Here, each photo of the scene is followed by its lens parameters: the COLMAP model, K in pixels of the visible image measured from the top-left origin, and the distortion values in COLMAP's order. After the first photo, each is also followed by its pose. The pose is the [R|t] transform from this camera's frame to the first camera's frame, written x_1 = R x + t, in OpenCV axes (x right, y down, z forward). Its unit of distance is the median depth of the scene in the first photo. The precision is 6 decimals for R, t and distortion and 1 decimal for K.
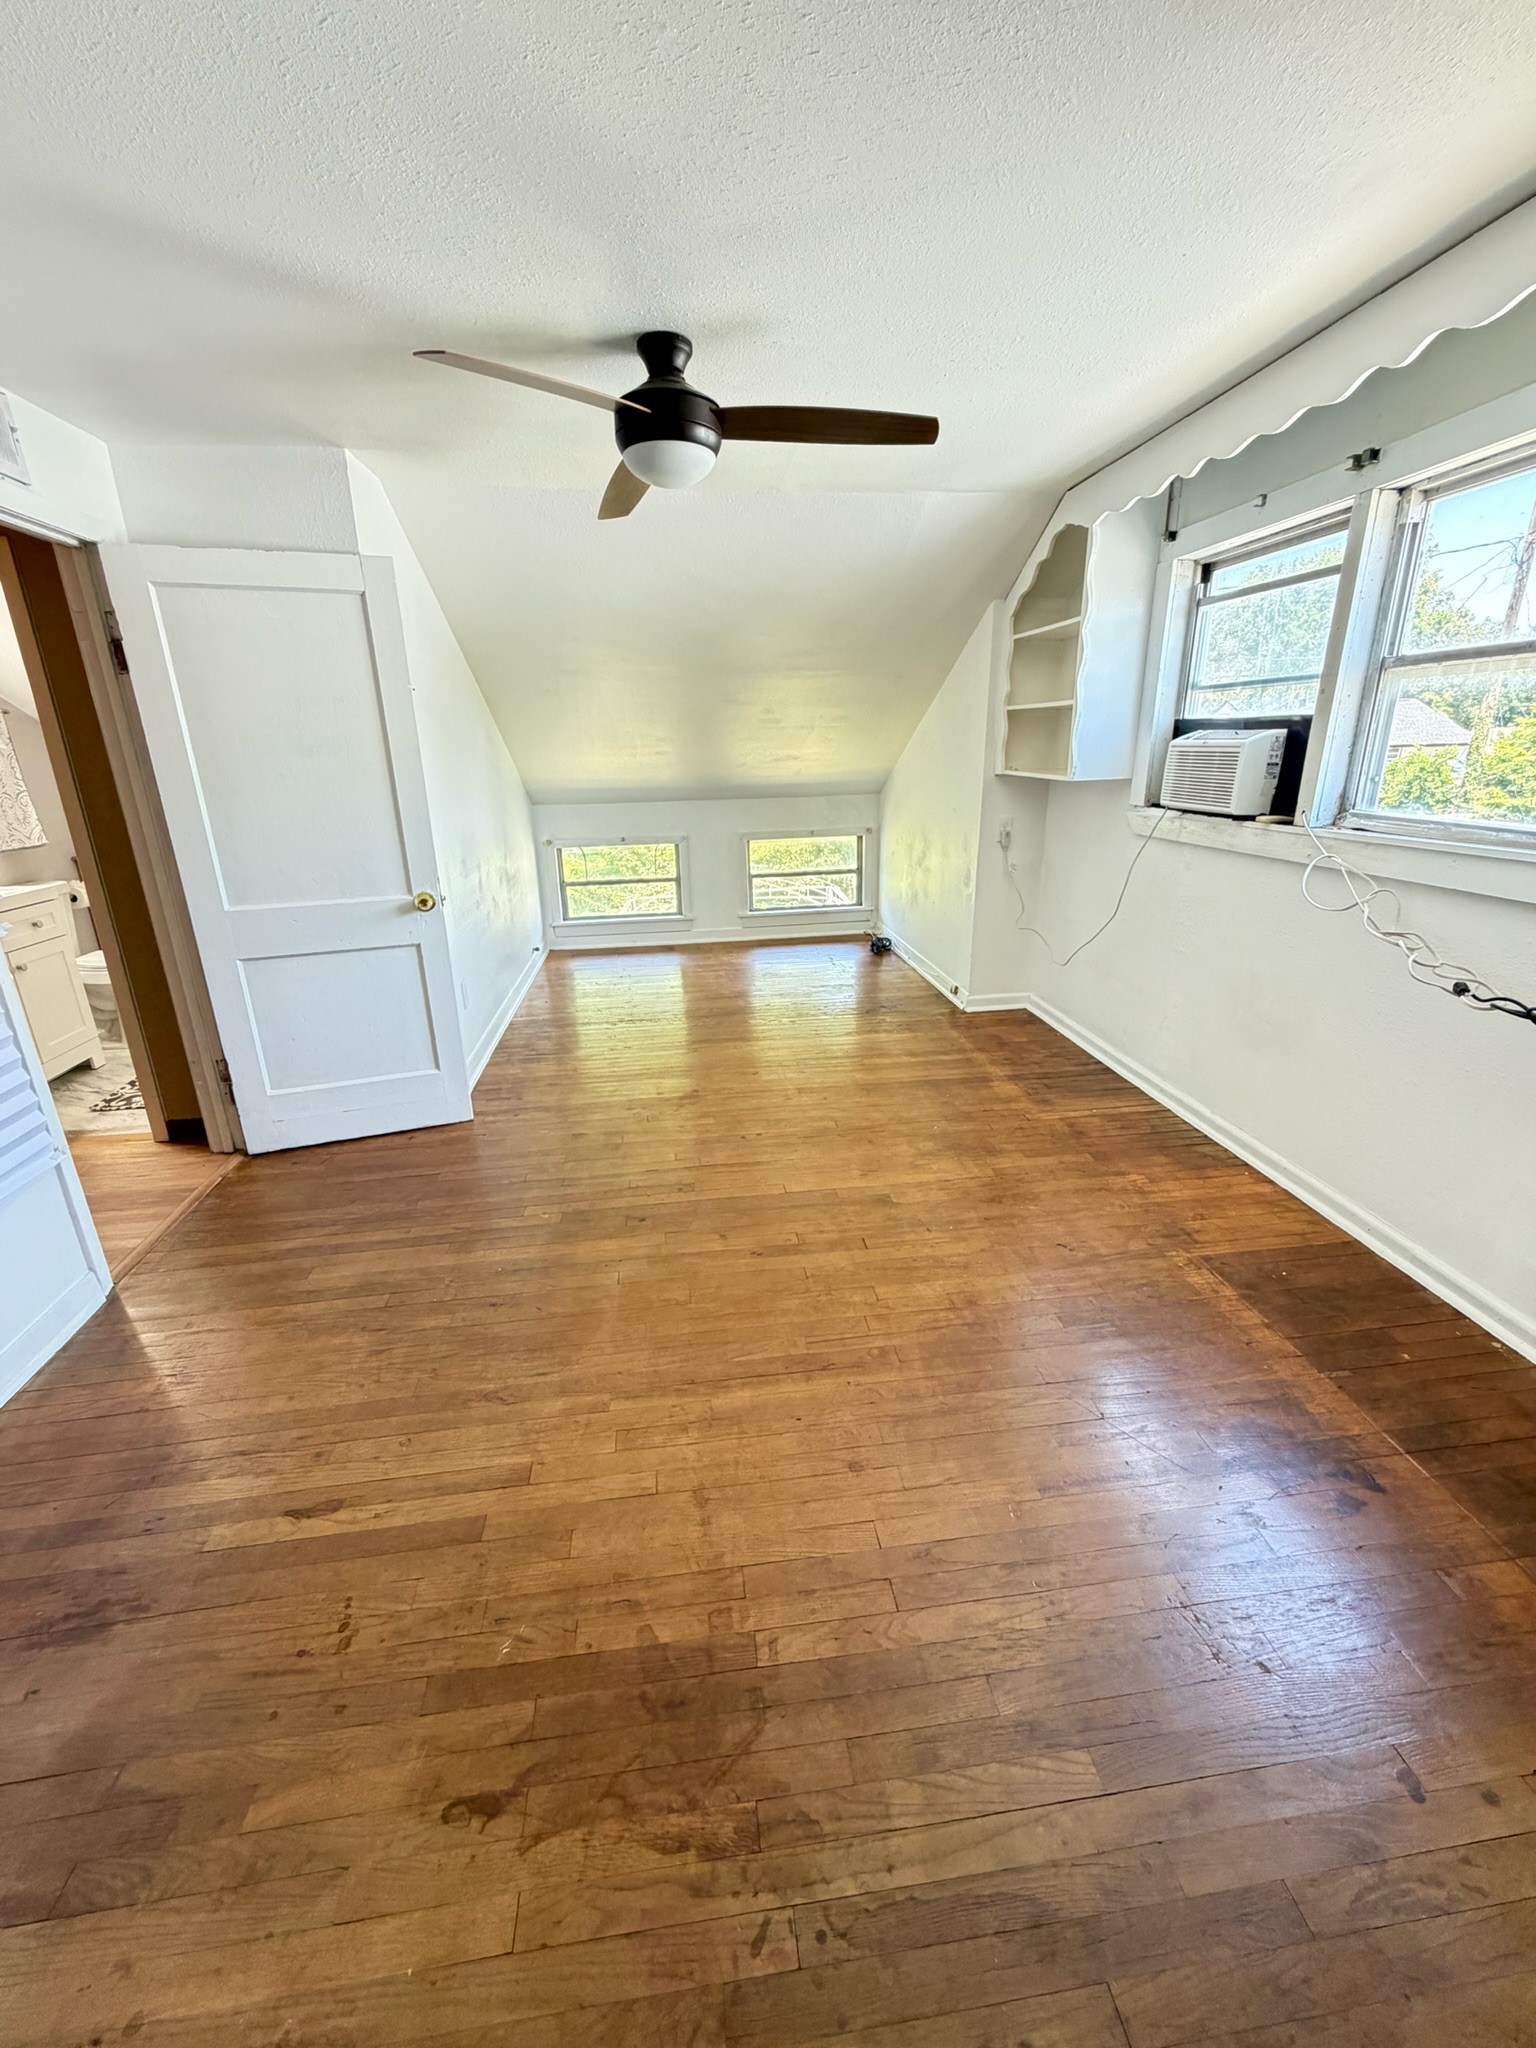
lens RADIAL K [[820.5, 0, 770.2], [0, 820.5, 1025.0], [0, 0, 1]] dist [-0.002091, -0.000814]
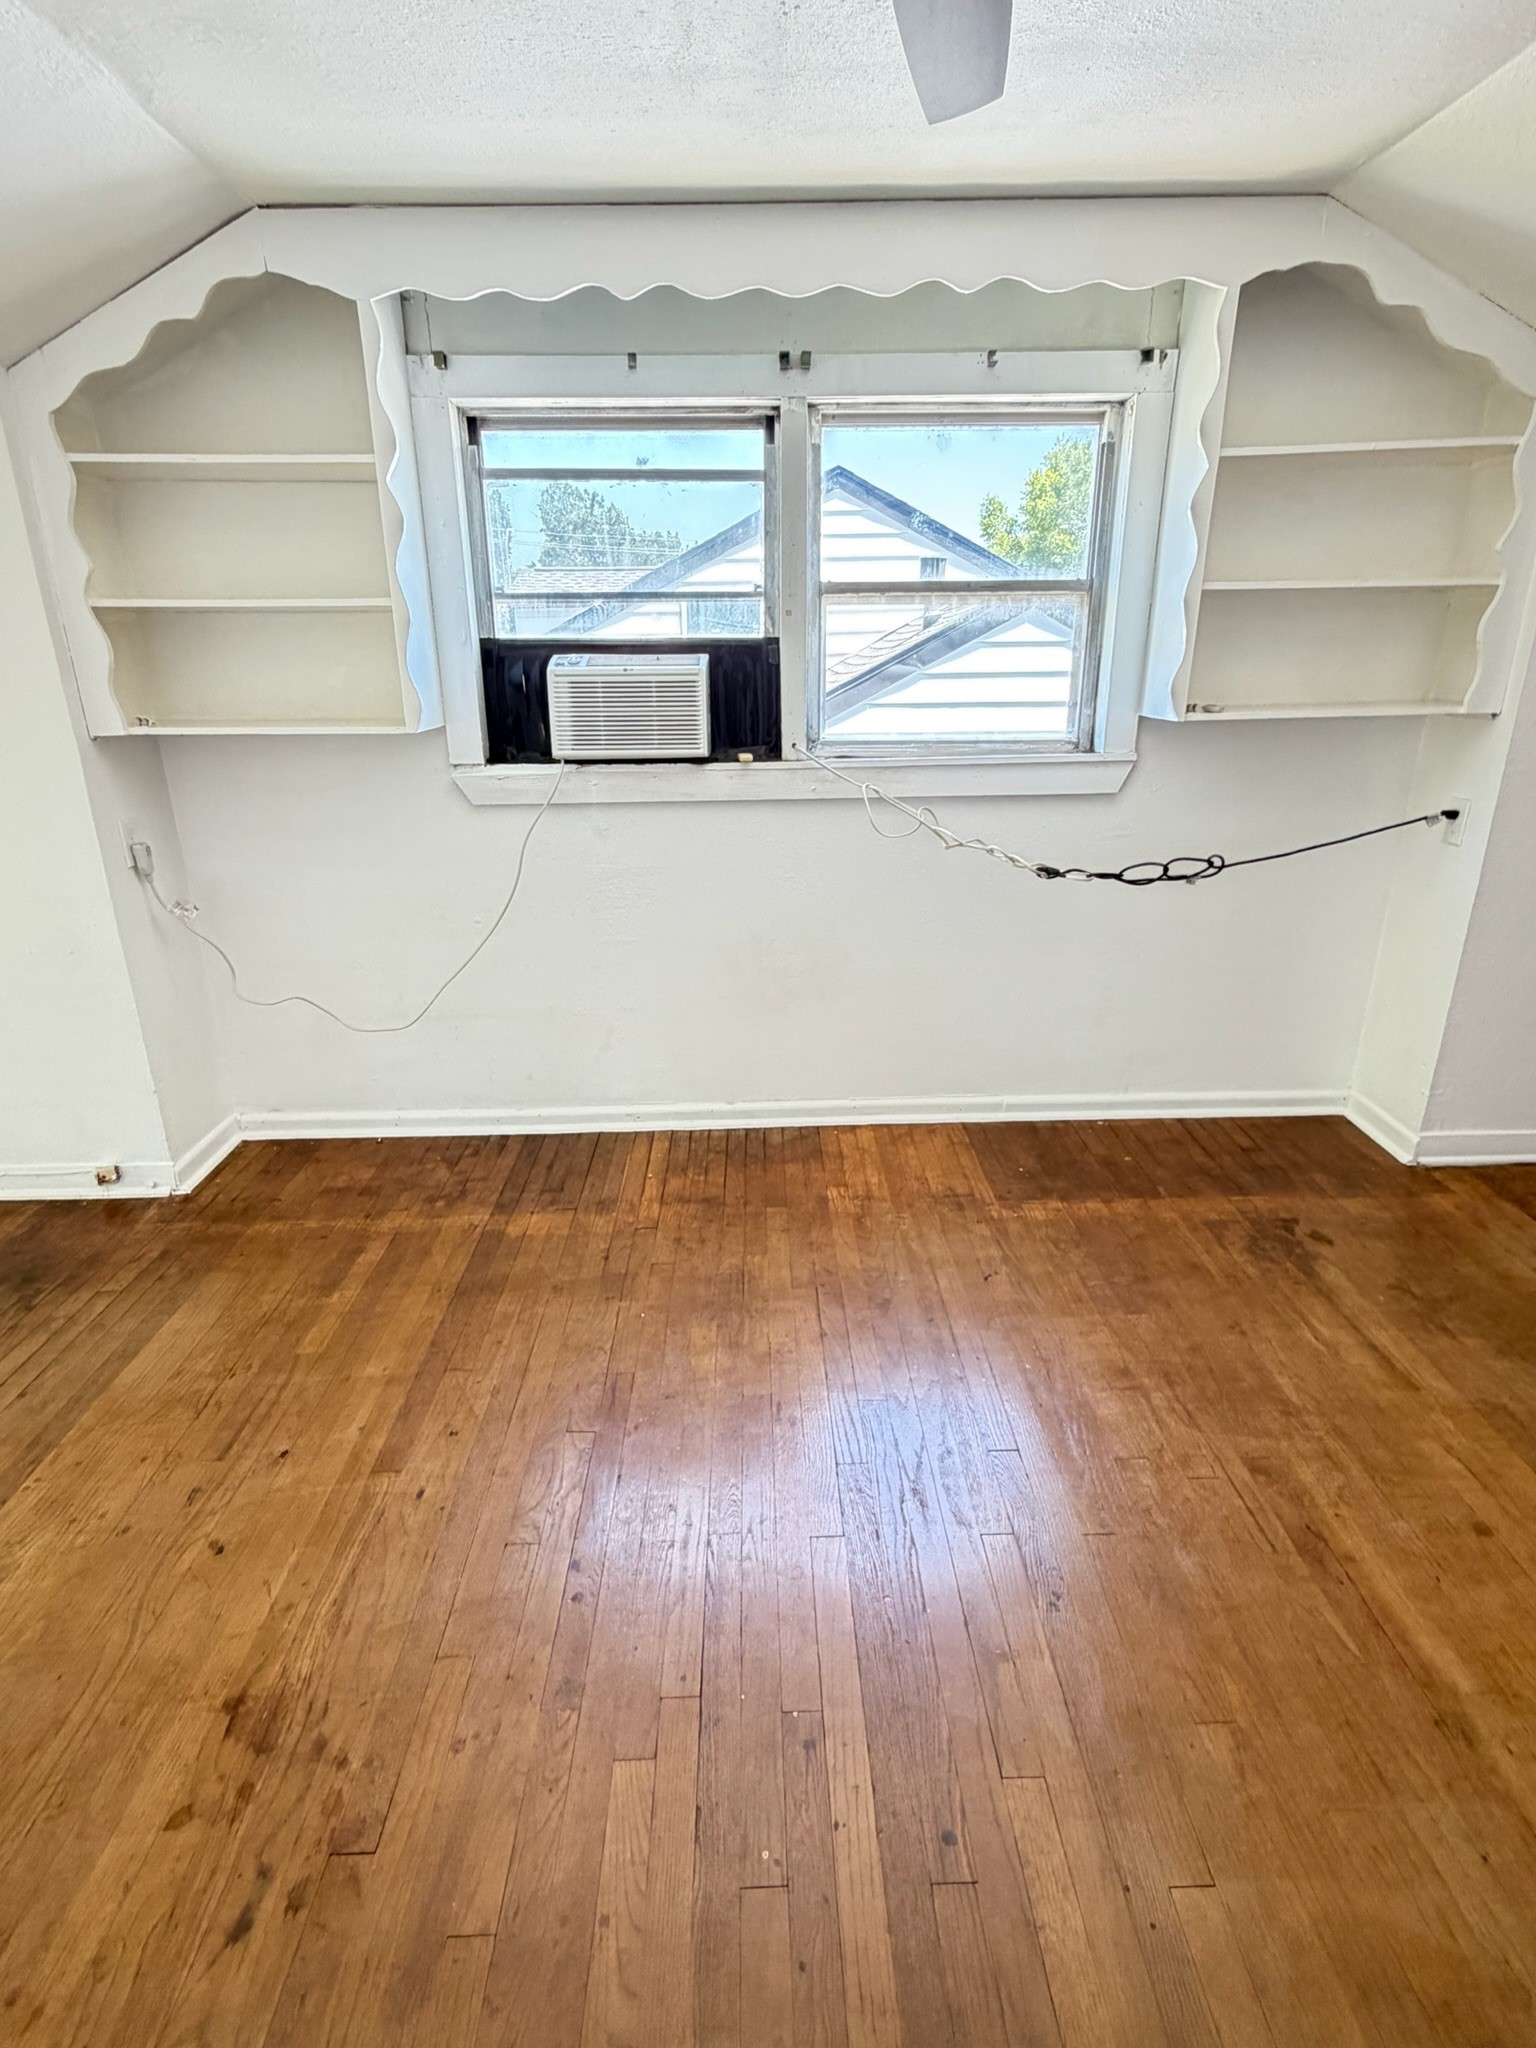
lens RADIAL K [[1020.5, 0, 766.6], [0, 1020.5, 1019.3], [0, 0, 1]] dist [0.004271, 0.000566]
pose [[0.098385, -0.312101, 0.944941, -0.458423], [0.328437, 0.906526, 0.265217, -0.256762], [-0.939388, 0.284260, 0.191694, 0.781995]]
